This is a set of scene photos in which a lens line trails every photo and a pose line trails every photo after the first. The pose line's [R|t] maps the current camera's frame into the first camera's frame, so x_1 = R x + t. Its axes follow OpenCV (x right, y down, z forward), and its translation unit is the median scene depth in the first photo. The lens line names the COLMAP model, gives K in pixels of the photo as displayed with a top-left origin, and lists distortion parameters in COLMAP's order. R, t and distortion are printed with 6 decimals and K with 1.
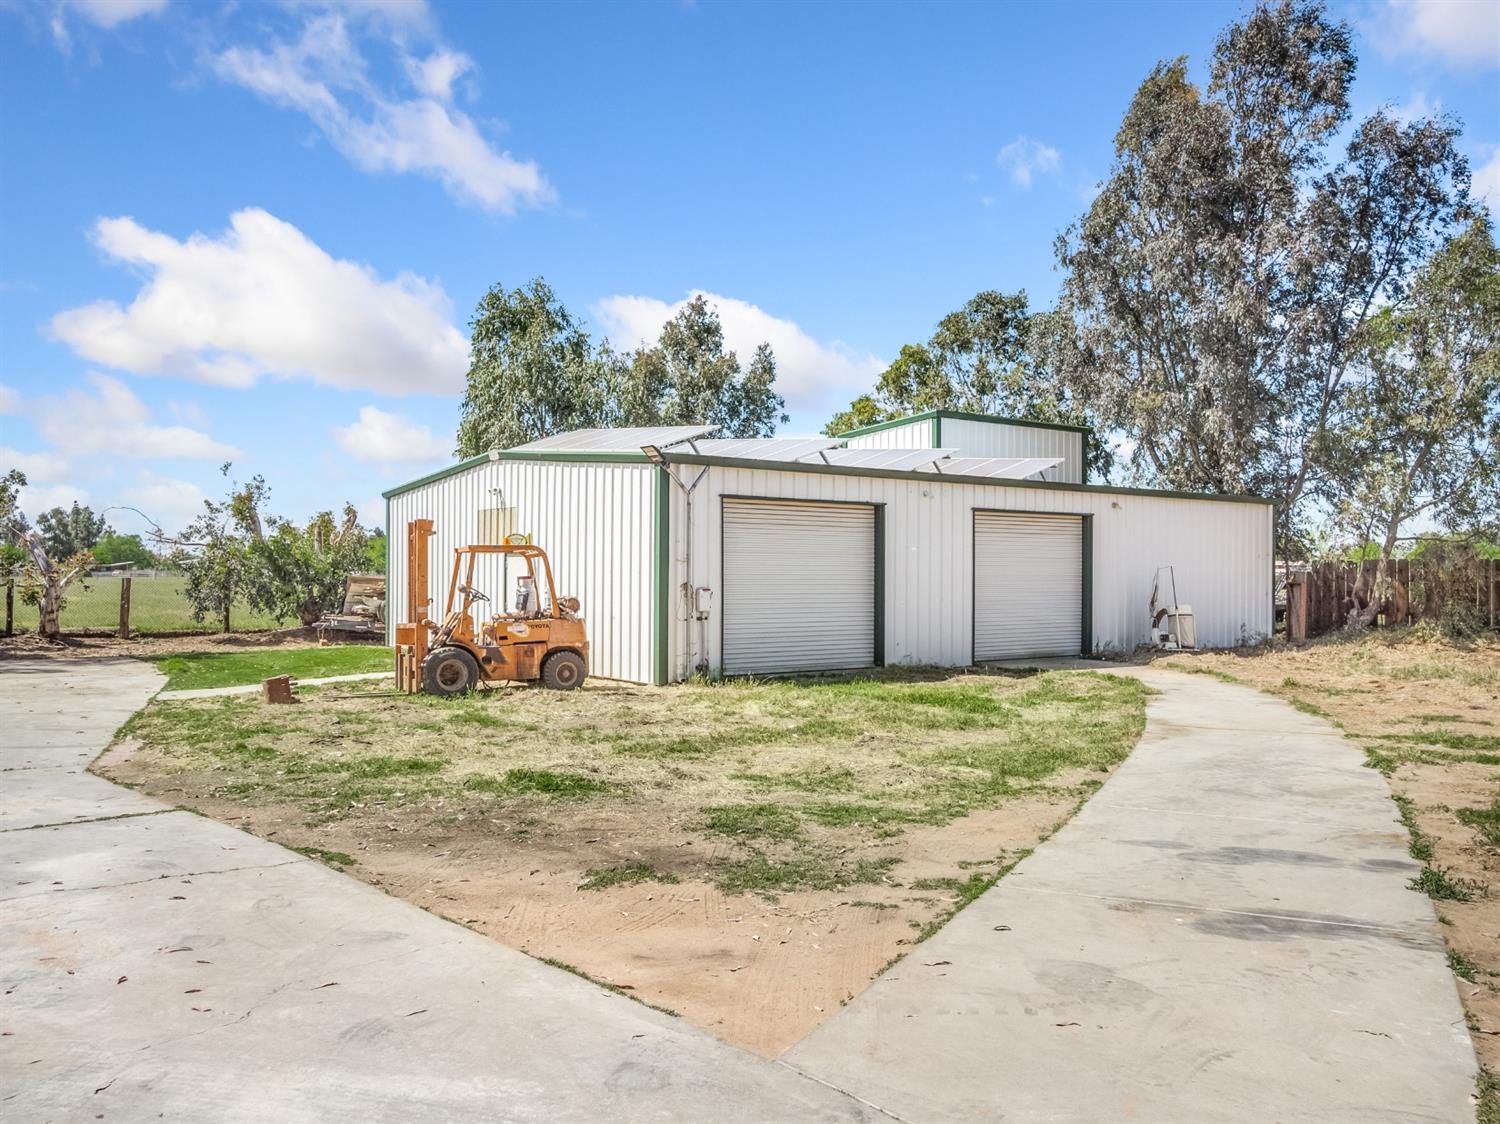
lens RADIAL K [[1148.9, 0, 732.1], [0, 1148.9, 562.2], [0, 0, 1]] dist [0.006202, 0.001573]
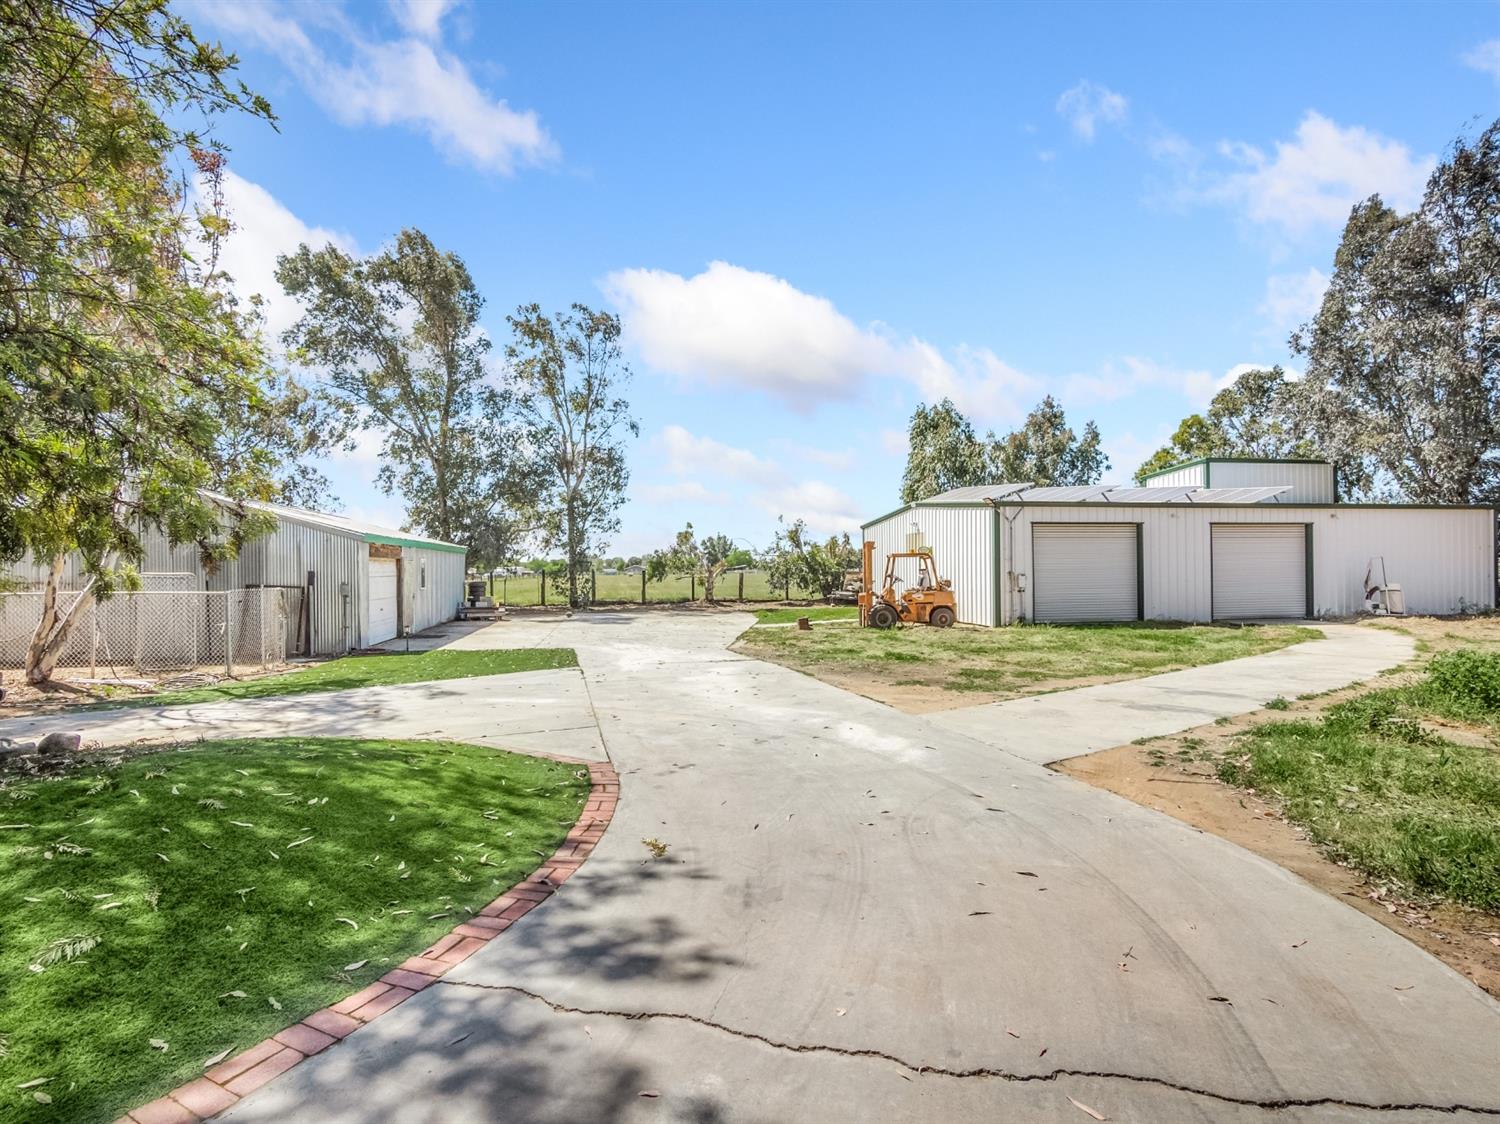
lens RADIAL K [[1148.9, 0, 743.4], [0, 1148.9, 559.1], [0, 0, 1]] dist [0.006202, 0.001573]
pose [[0.880823, -0.018501, -0.473083, 0.417461], [0.016899, 0.999828, -0.007636, 0.004684], [0.473143, -0.001269, 0.880985, -0.750115]]
